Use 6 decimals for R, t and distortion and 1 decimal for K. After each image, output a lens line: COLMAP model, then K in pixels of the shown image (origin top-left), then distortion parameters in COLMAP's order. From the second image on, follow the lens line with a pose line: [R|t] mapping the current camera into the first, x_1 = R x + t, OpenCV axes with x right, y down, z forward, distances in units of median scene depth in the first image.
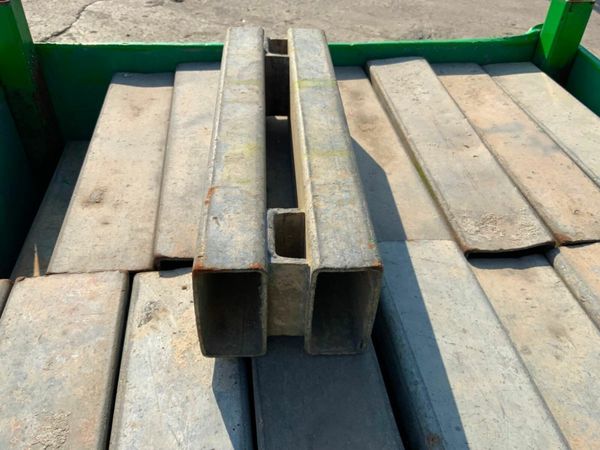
lens RADIAL K [[499.2, 0, 300.0], [0, 499.2, 225.0], [0, 0, 1]] dist [0.091543, -0.175559]
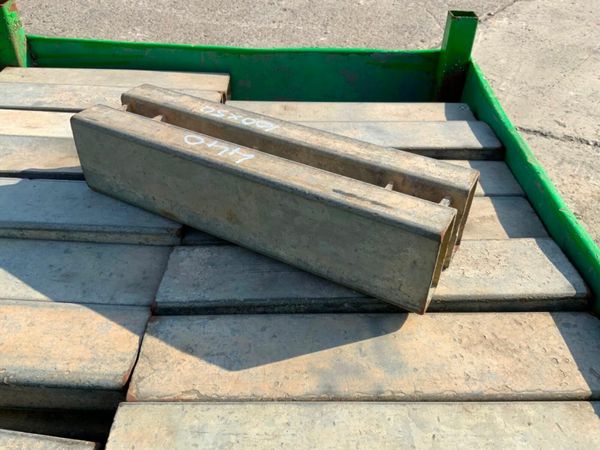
lens RADIAL K [[499.2, 0, 300.0], [0, 499.2, 225.0], [0, 0, 1]] dist [0.091543, -0.175559]
pose [[-0.142970, 0.570534, -0.808734, 0.863735], [-0.663640, 0.550953, 0.505998, -0.538326], [0.734263, 0.609050, 0.299859, 0.622630]]
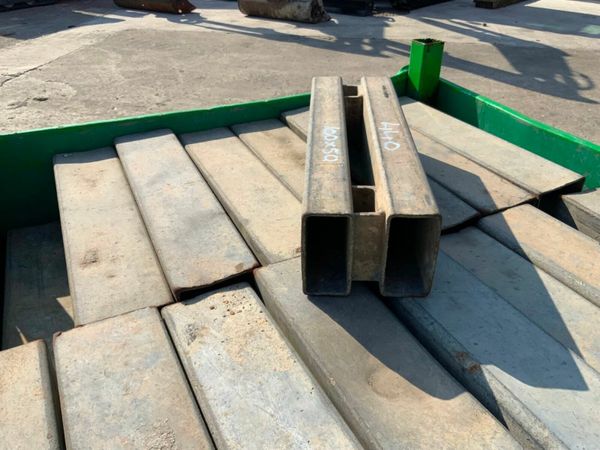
lens RADIAL K [[499.2, 0, 300.0], [0, 499.2, 225.0], [0, 0, 1]] dist [0.091543, -0.175559]
pose [[0.950667, -0.192396, 0.243344, -0.186439], [0.224385, 0.968140, -0.111156, 0.075798], [-0.214205, 0.160275, 0.963550, -0.099134]]
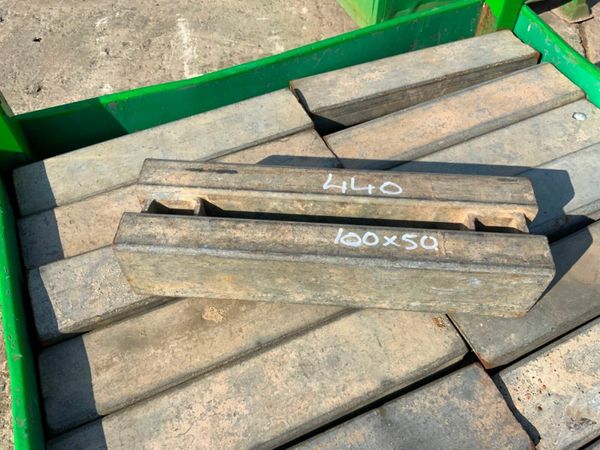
lens RADIAL K [[499.2, 0, 300.0], [0, 499.2, 225.0], [0, 0, 1]] dist [0.091543, -0.175559]
pose [[-0.289886, -0.774537, 0.562191, -0.258697], [0.611189, 0.302215, 0.731515, -0.759103], [-0.736488, 0.555661, 0.385781, 0.487422]]
